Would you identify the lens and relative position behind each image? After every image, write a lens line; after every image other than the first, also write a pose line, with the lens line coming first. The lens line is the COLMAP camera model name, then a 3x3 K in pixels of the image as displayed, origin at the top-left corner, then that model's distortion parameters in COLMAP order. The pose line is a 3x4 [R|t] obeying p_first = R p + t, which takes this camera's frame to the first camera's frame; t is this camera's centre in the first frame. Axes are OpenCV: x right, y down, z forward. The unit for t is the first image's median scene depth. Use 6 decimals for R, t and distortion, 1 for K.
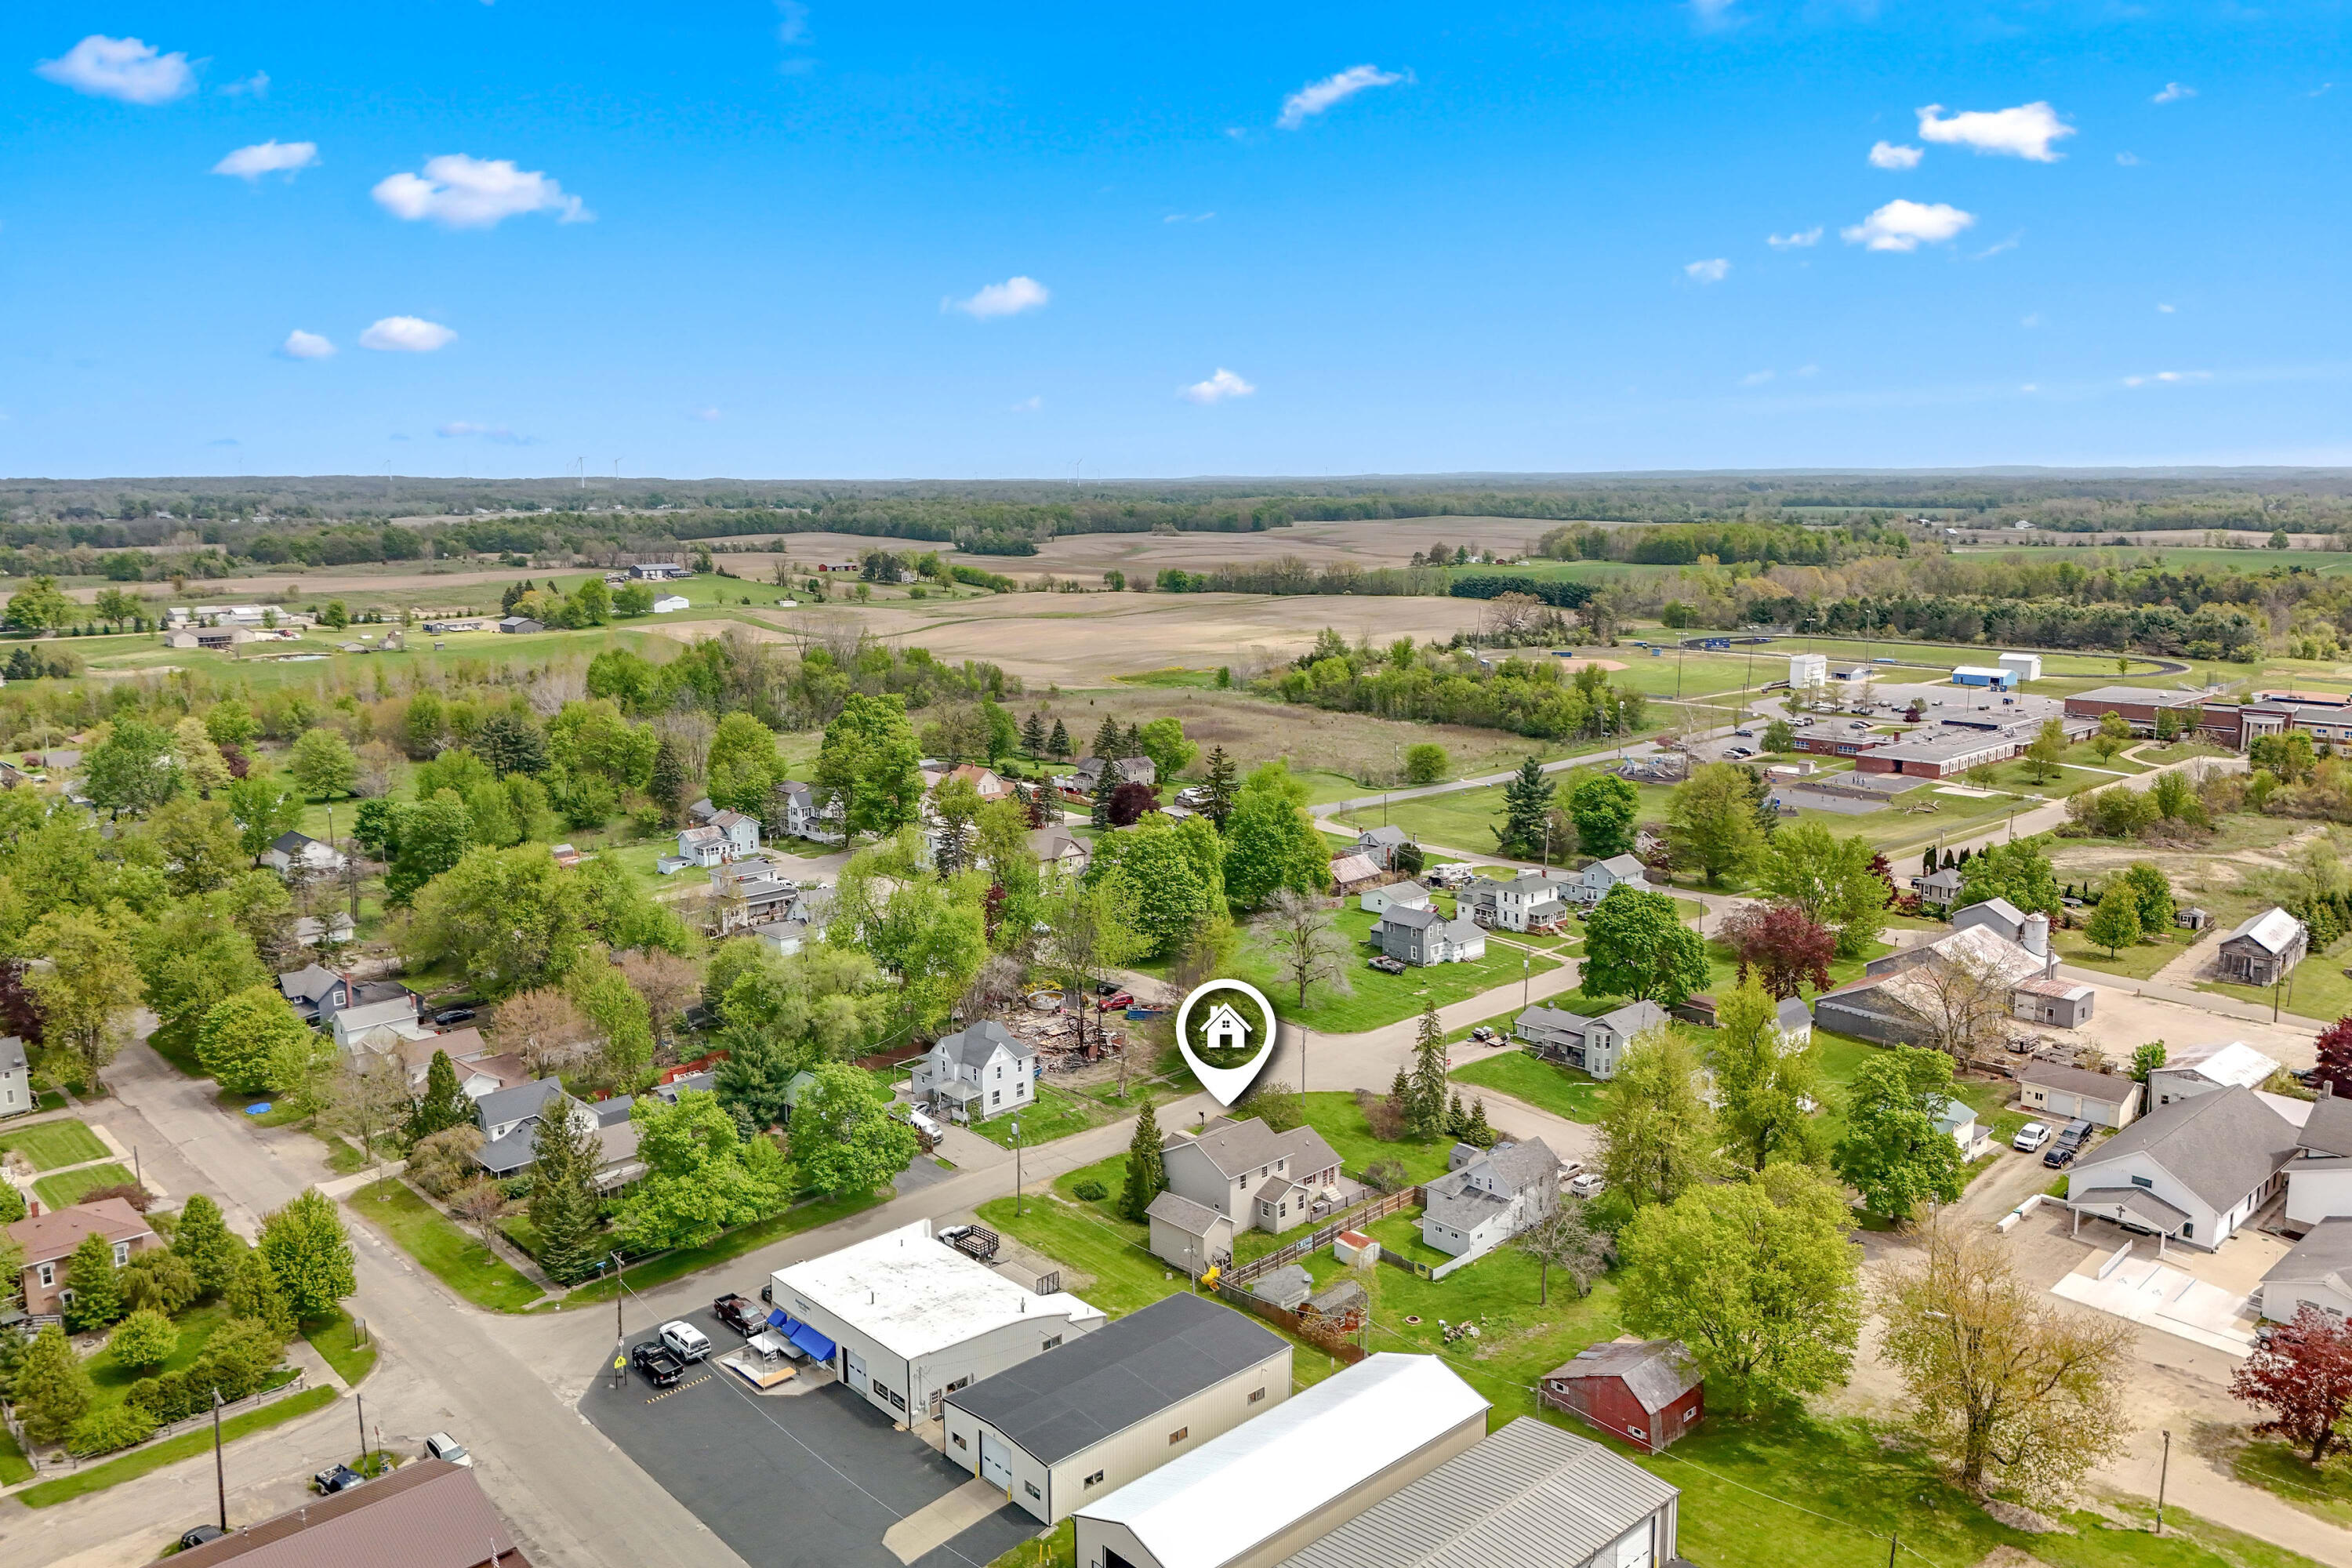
lens RADIAL K [[1732.8, 0, 1180.9], [0, 1732.8, 782.6], [0, 0, 1]] dist [0.075241, -0.061438]
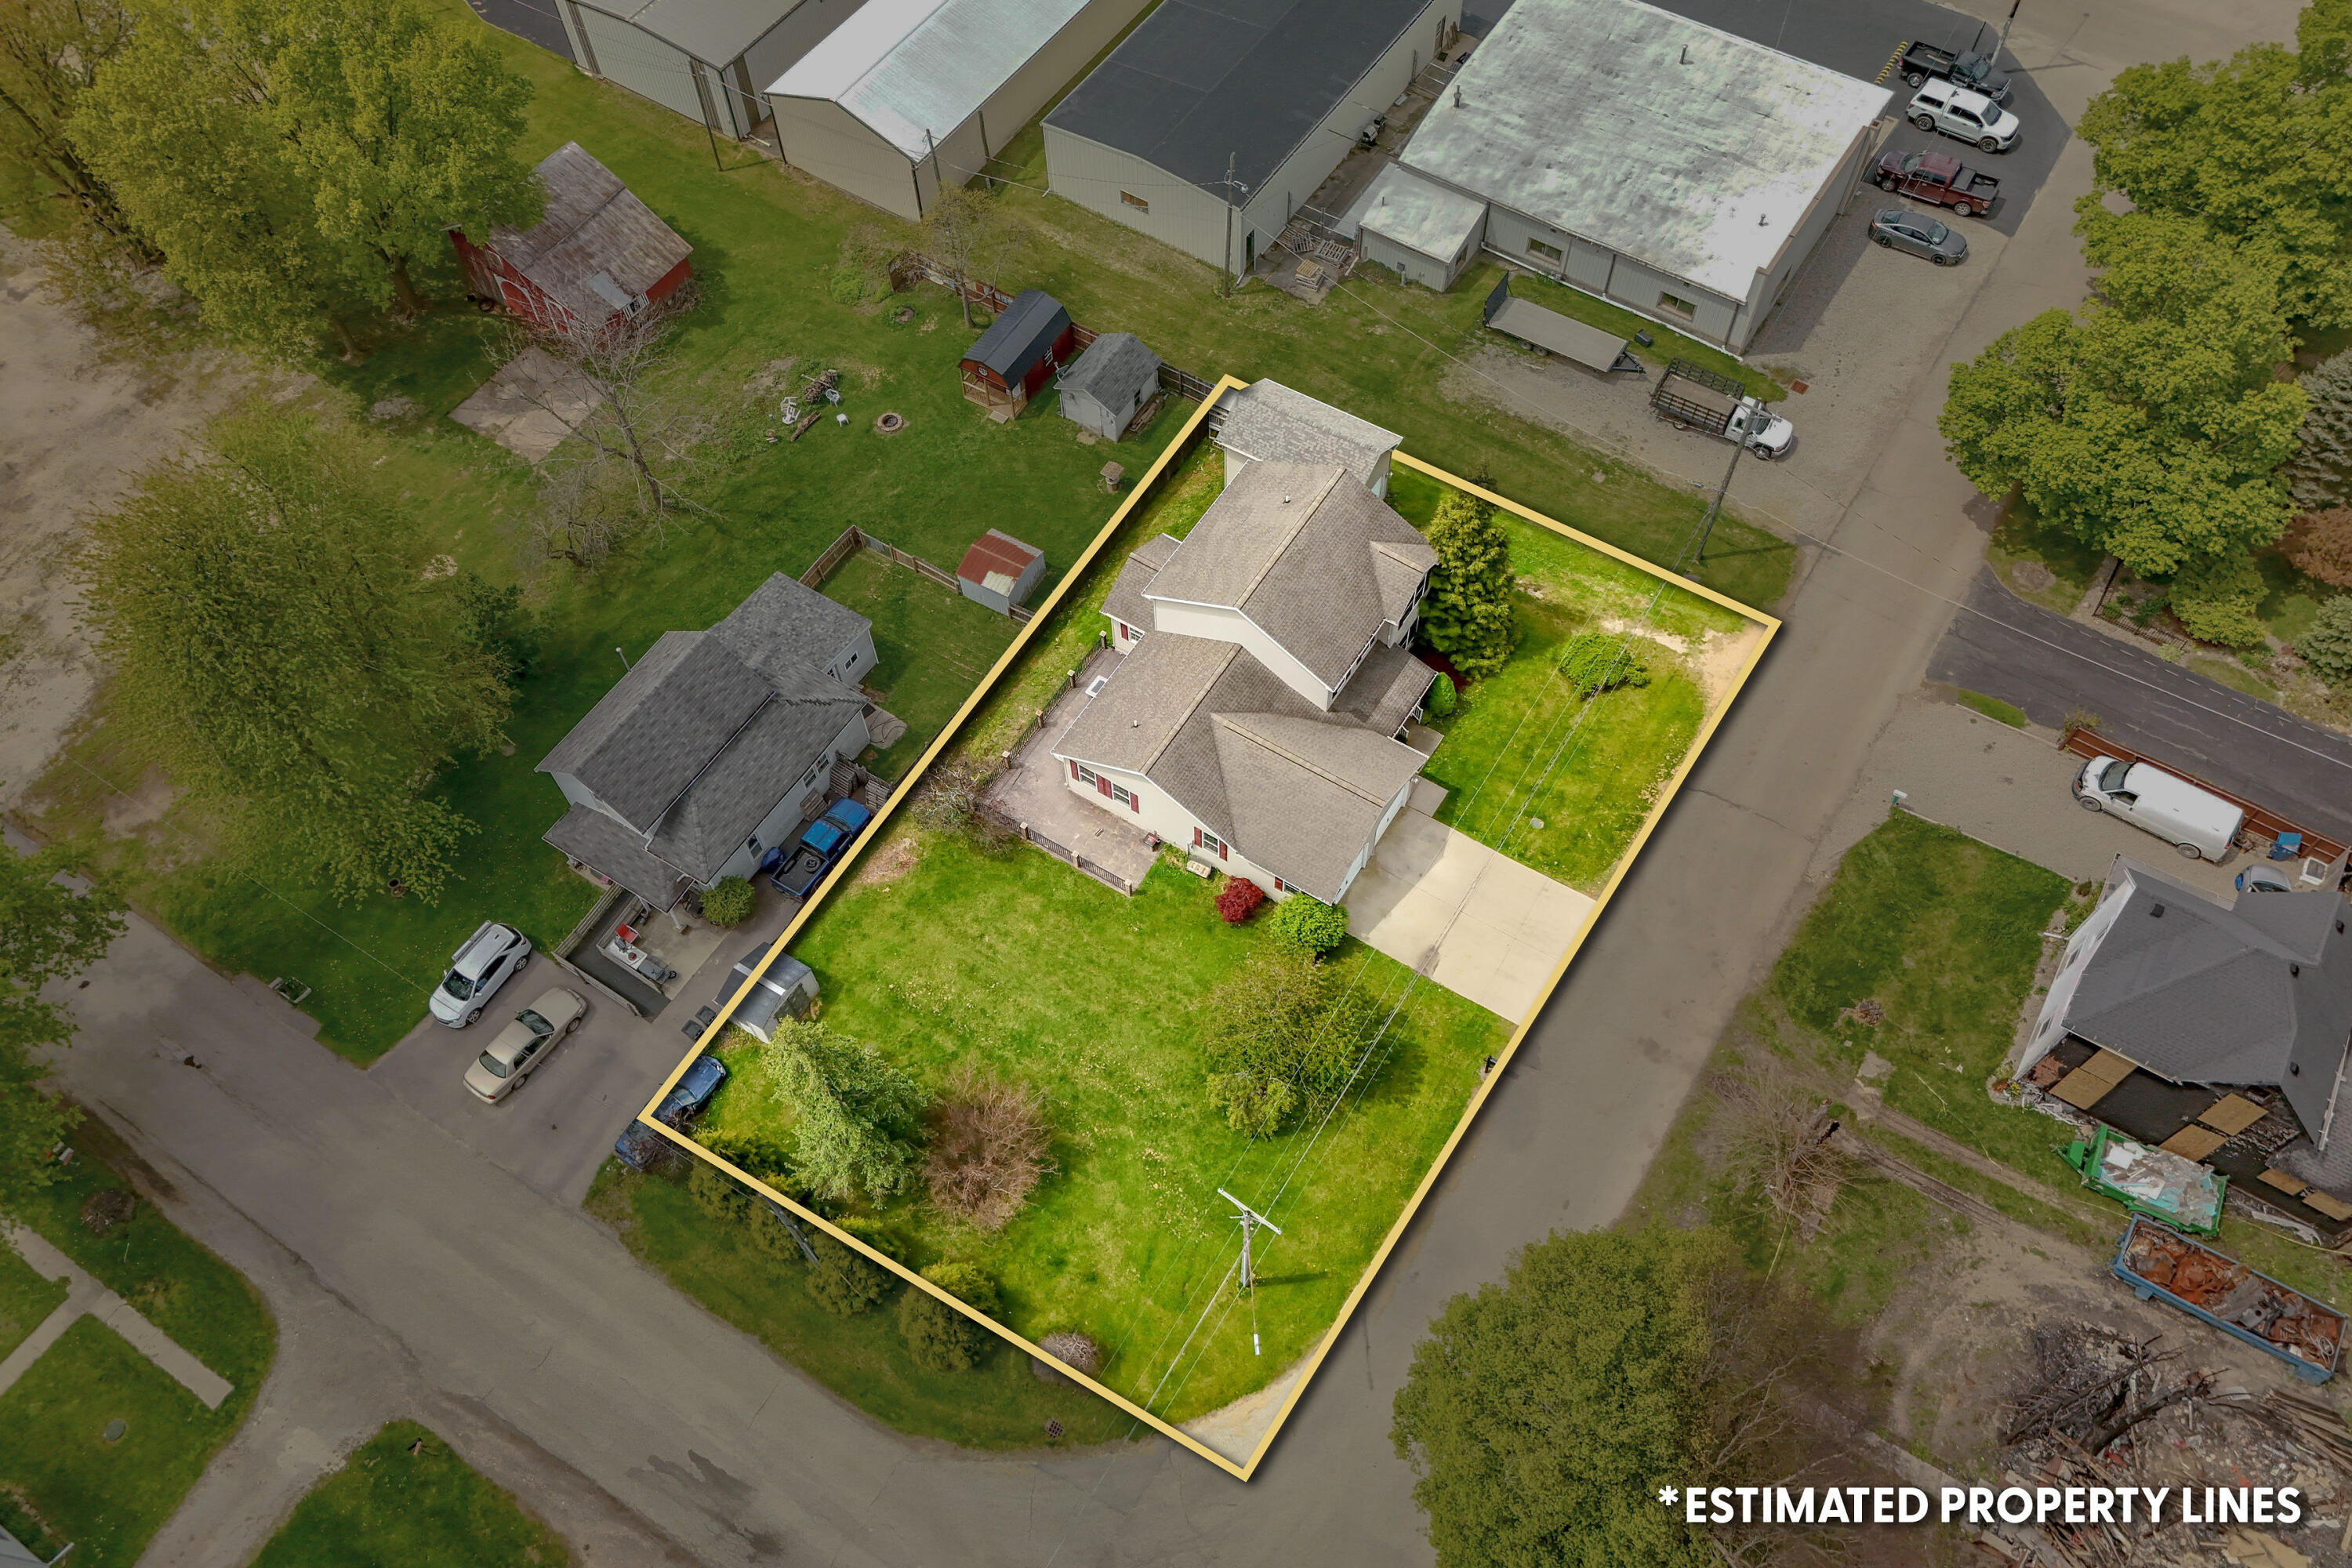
lens RADIAL K [[1745.7, 0, 1186.8], [0, 1745.7, 784.8], [0, 0, 1]] dist [0.067693, -0.044801]
pose [[-0.969295, 0.221643, -0.106499, 0.090877], [-0.019736, 0.361576, 0.932134, -0.149457], [0.245108, 0.905614, -0.346100, 0.967763]]
